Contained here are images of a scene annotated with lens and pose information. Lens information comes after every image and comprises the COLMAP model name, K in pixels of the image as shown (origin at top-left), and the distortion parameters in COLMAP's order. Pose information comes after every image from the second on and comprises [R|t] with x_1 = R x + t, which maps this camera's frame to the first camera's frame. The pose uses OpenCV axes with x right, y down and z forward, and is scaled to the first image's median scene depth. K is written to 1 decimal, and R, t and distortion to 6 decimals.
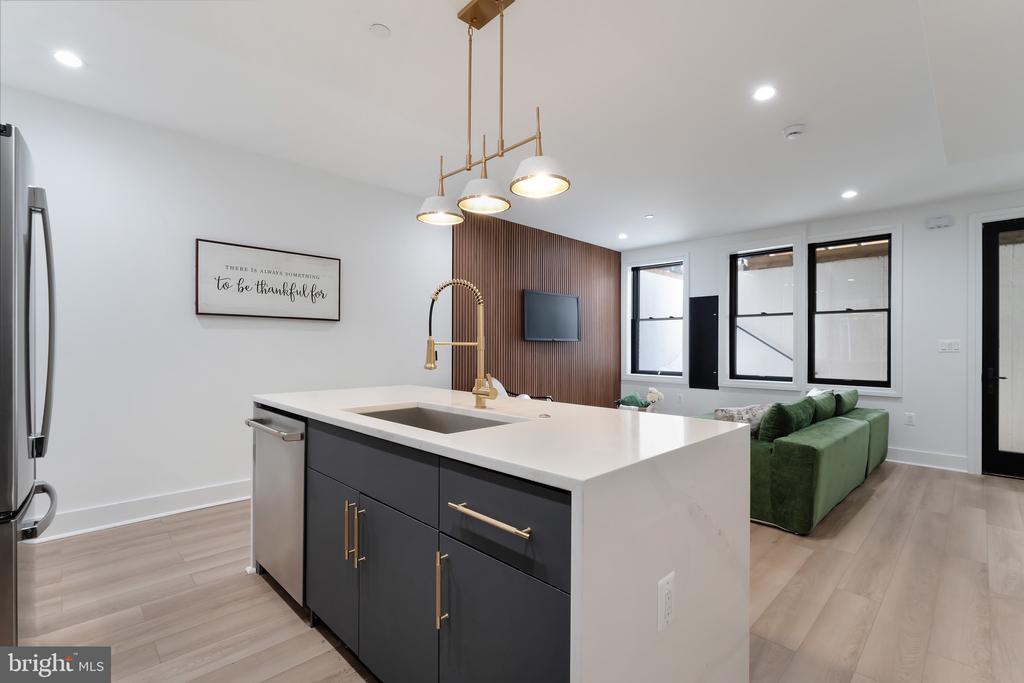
lens RADIAL K [[457.6, 0, 513.3], [0, 457.6, 343.0], [0, 0, 1]] dist [-0.001469, -0.001025]
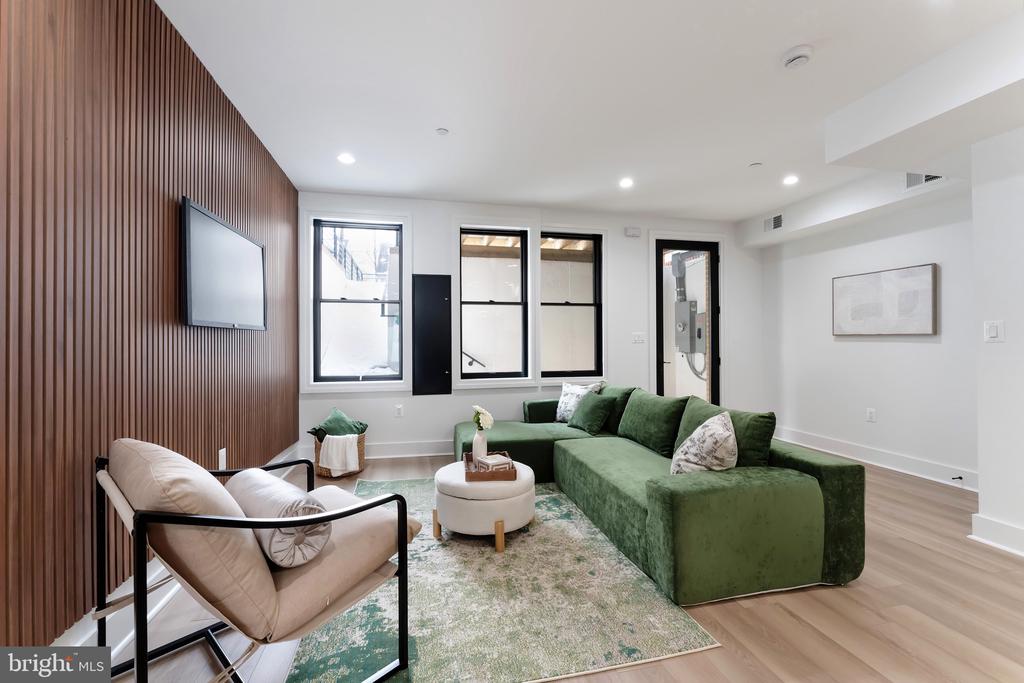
lens RADIAL K [[431.7, 0, 514.9], [0, 431.7, 337.0], [0, 0, 1]] dist [-0.002295, -0.000057]
pose [[0.533131, 0.002523, 0.846029, -0.153960], [0.001839, 0.999990, -0.004141, 0.008149], [-0.846031, 0.003764, 0.533121, 0.619581]]
